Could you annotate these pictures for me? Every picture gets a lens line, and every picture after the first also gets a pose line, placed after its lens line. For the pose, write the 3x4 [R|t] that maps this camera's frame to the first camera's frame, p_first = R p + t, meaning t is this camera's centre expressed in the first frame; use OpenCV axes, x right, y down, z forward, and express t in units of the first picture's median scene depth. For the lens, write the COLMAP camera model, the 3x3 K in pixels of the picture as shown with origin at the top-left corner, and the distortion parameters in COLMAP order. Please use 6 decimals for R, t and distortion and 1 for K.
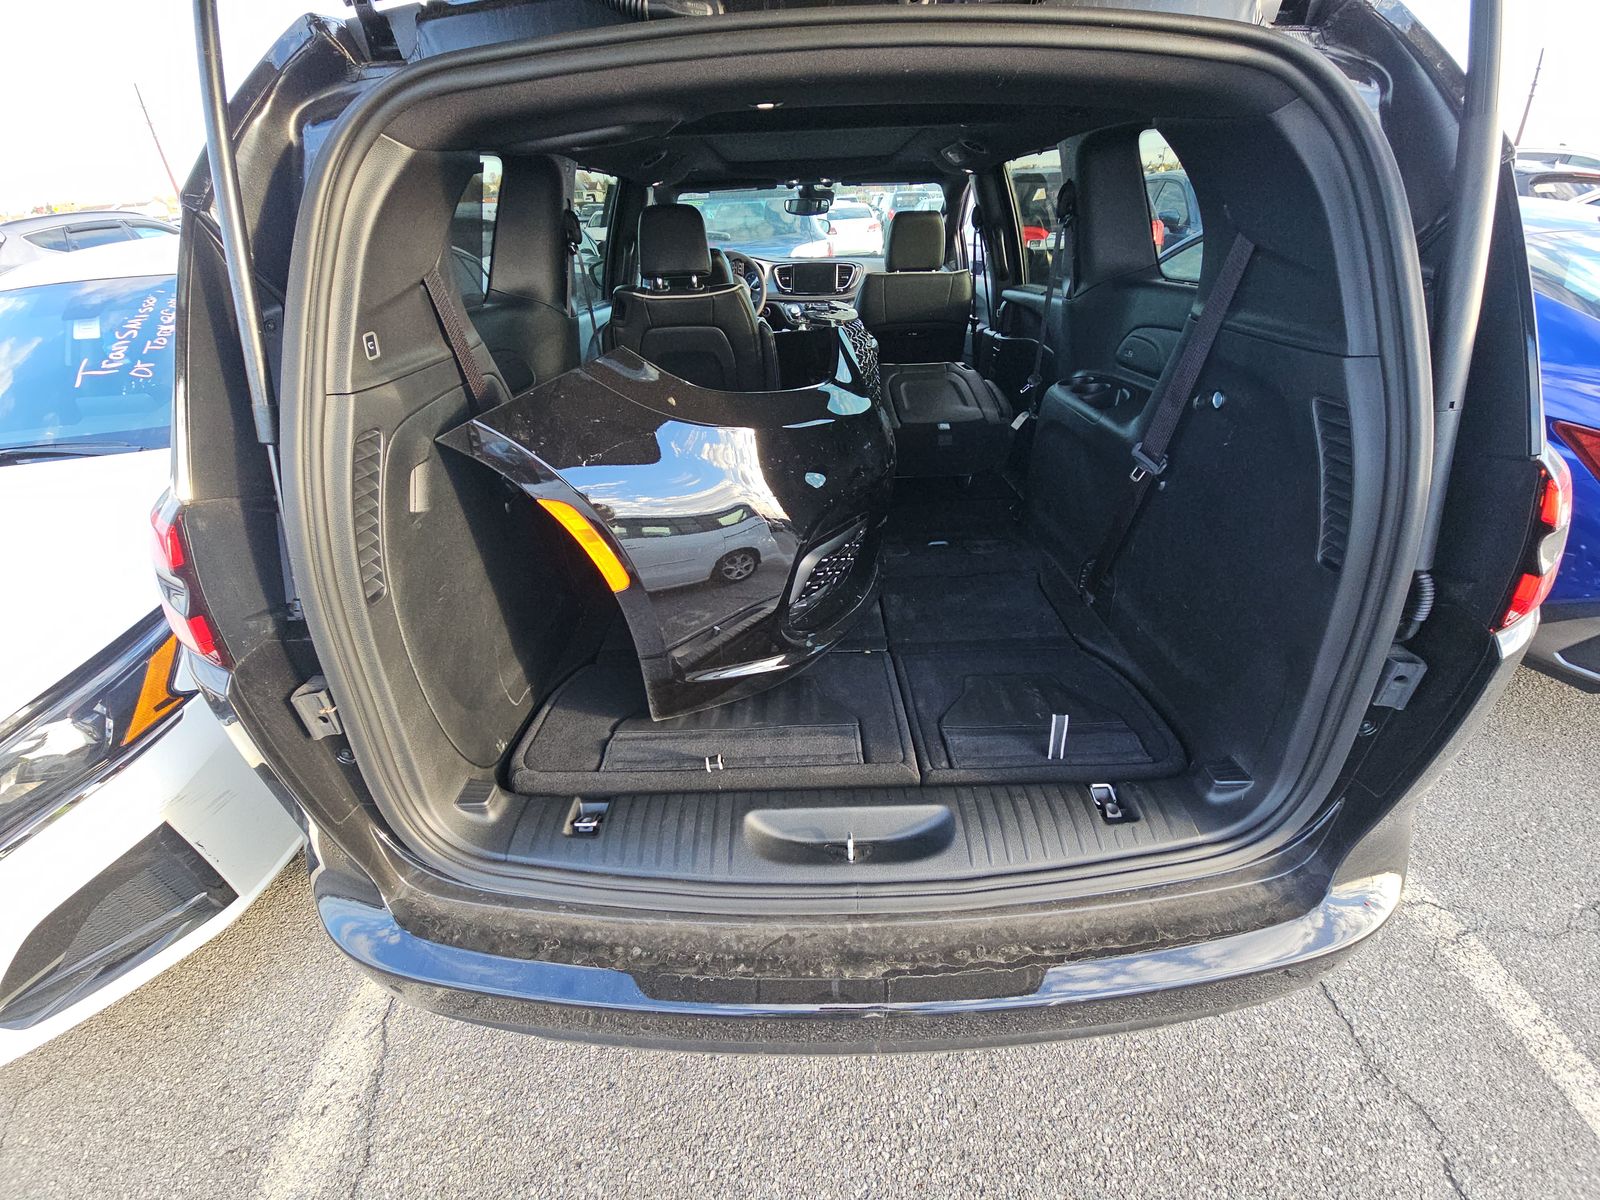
lens RADIAL K [[646.5, 0, 804.2], [0, 646.5, 604.1], [0, 0, 1]] dist [0.054251, -0.030495]
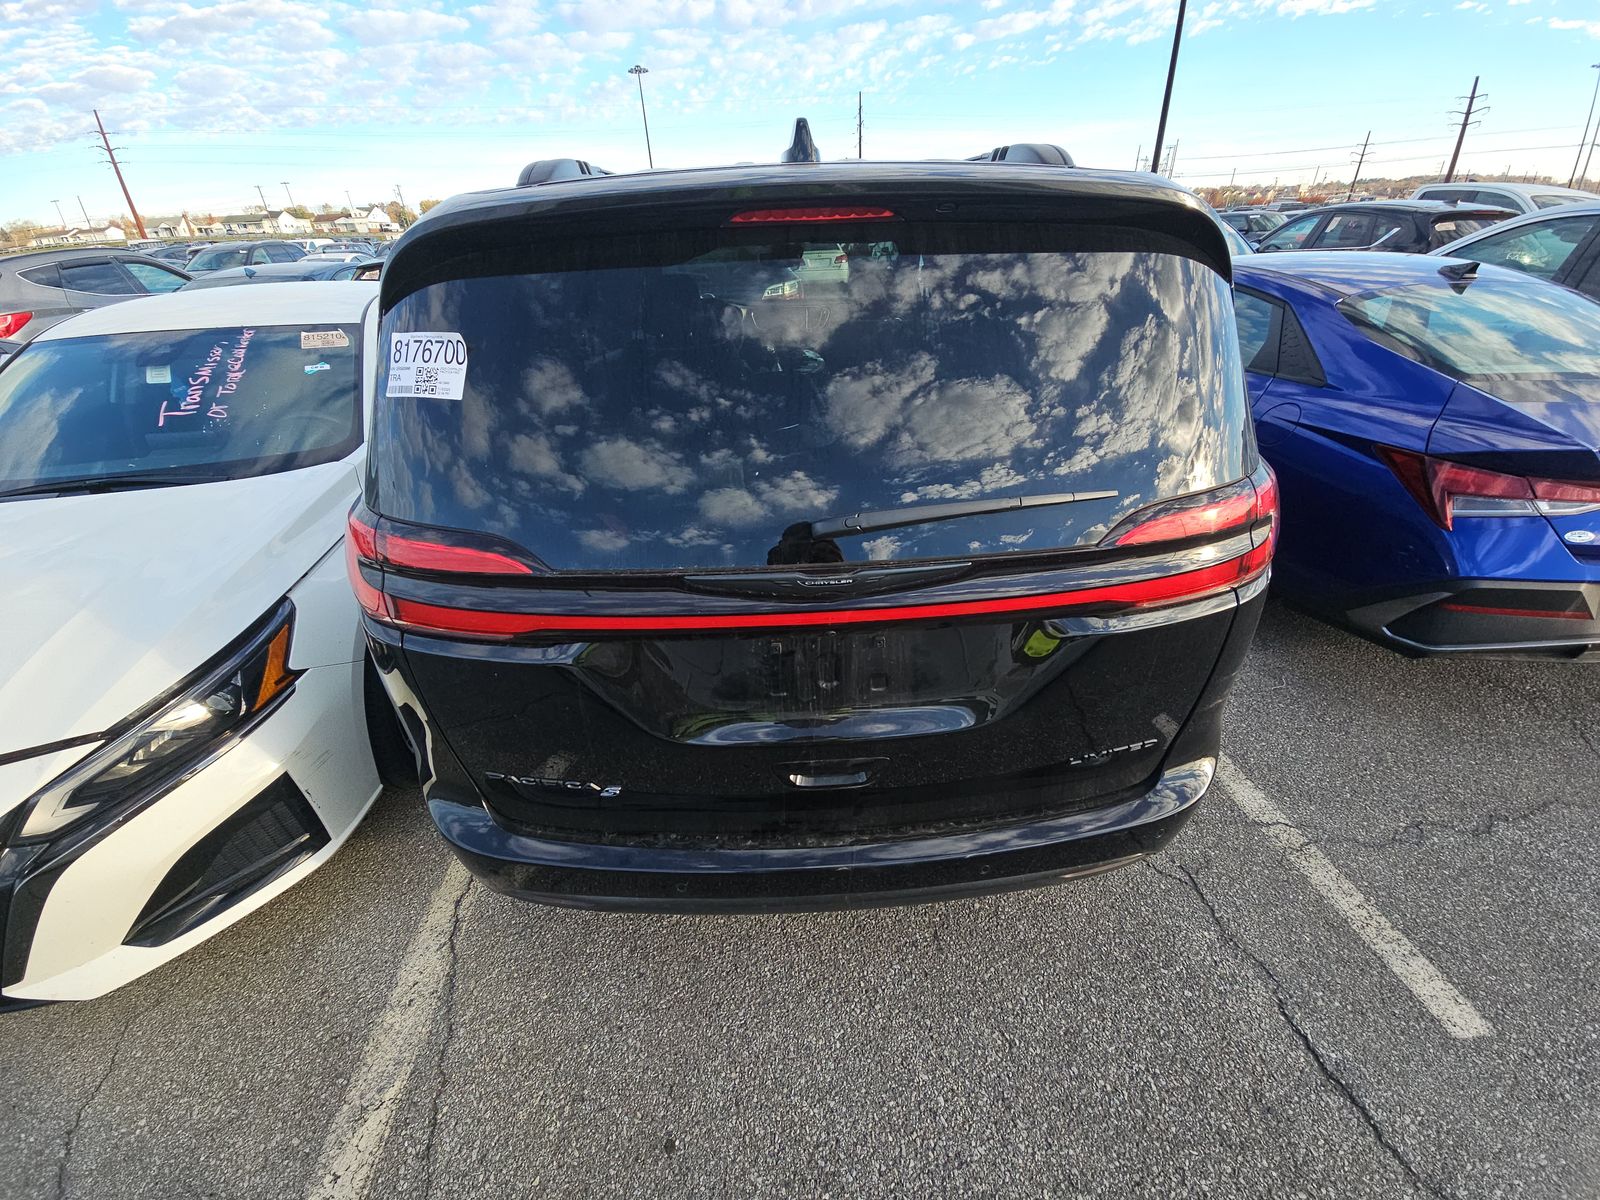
lens RADIAL K [[652.1, 0, 799.5], [0, 652.1, 603.9], [0, 0, 1]] dist [0.000935, -0.000141]
pose [[0.999386, -0.016494, 0.030902, -0.016195], [0.017362, 0.999457, -0.028016, 0.059216], [-0.030423, 0.028535, 0.999130, -0.281182]]
